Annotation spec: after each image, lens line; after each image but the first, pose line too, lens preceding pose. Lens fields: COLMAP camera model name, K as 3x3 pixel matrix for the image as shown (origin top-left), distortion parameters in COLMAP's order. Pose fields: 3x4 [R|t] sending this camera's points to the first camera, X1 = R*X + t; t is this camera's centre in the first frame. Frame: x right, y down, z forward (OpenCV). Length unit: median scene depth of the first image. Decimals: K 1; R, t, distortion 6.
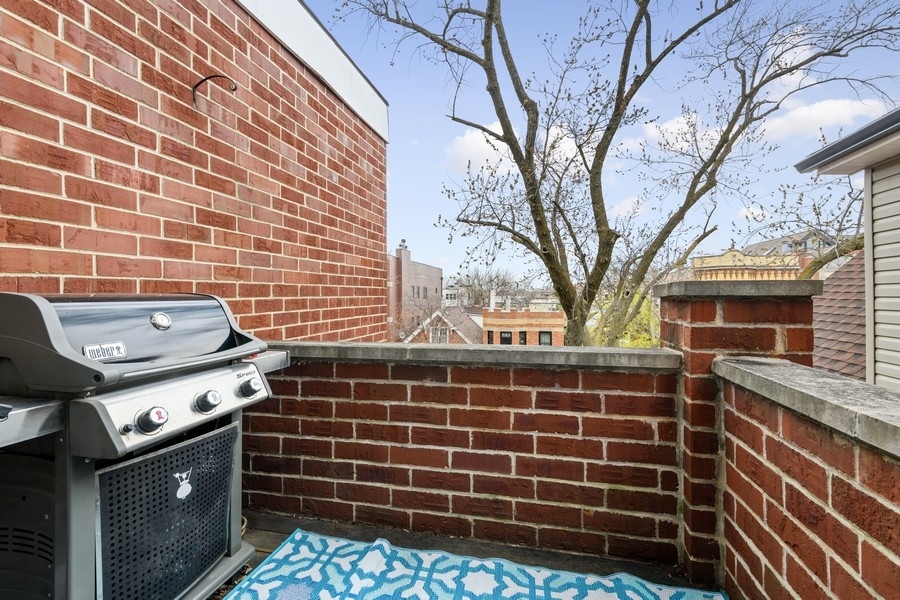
lens RADIAL K [[410.0, 0, 449.1], [0, 410.0, 298.4], [0, 0, 1]] dist [0.004525, -0.005456]
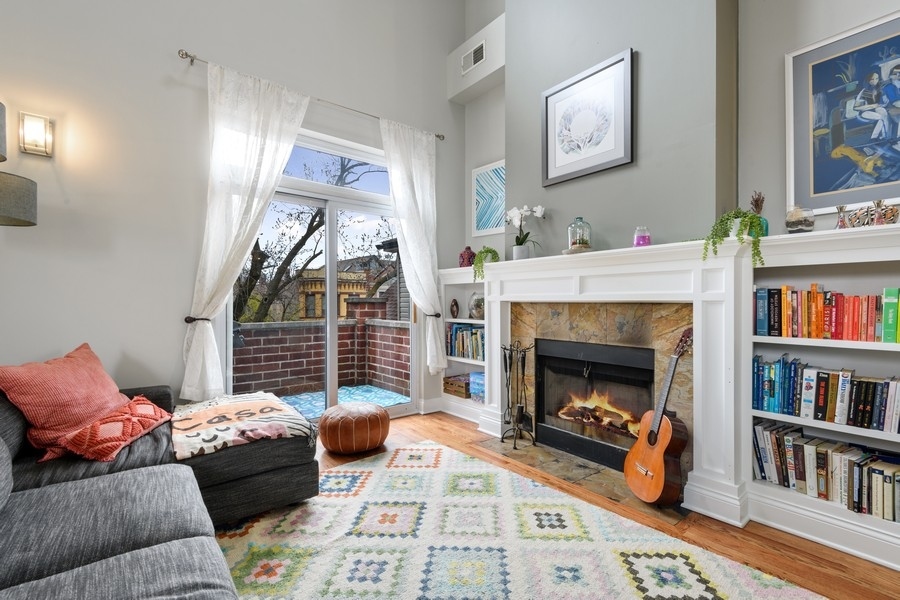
lens RADIAL K [[410.0, 0, 451.8], [0, 410.0, 303.2], [0, 0, 1]] dist [0.004525, -0.005456]
pose [[0.606753, -0.002720, 0.794886, -1.466084], [0.002410, 0.999996, 0.001582, -0.001913], [-0.794887, 0.000956, 0.606757, -1.493231]]
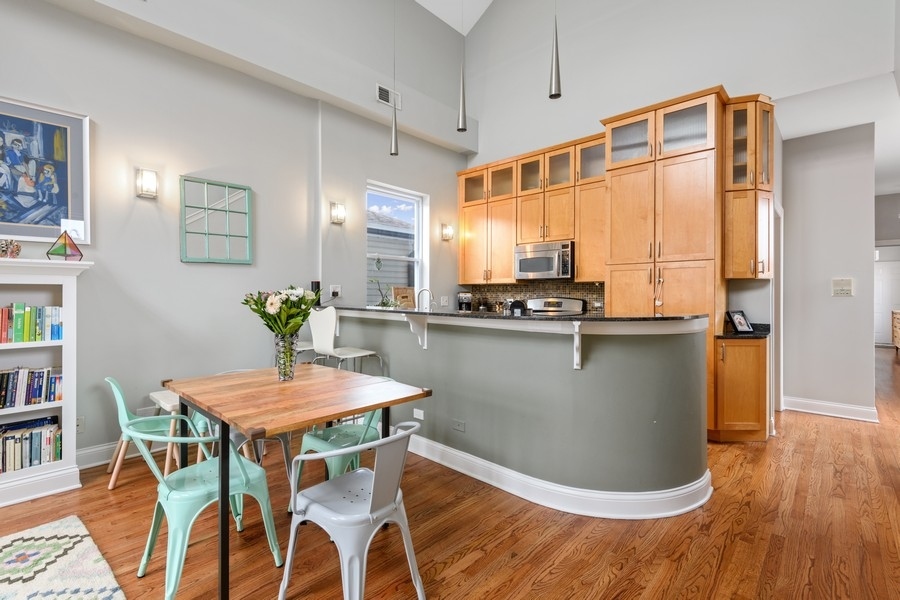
lens RADIAL K [[410.0, 0, 445.2], [0, 410.0, 295.0], [0, 0, 1]] dist [0.004525, -0.005456]
pose [[-0.868580, 0.006437, 0.495508, -1.947397], [0.007887, 0.999969, 0.000834, -0.048935], [-0.495487, 0.004632, -0.868603, -1.264141]]
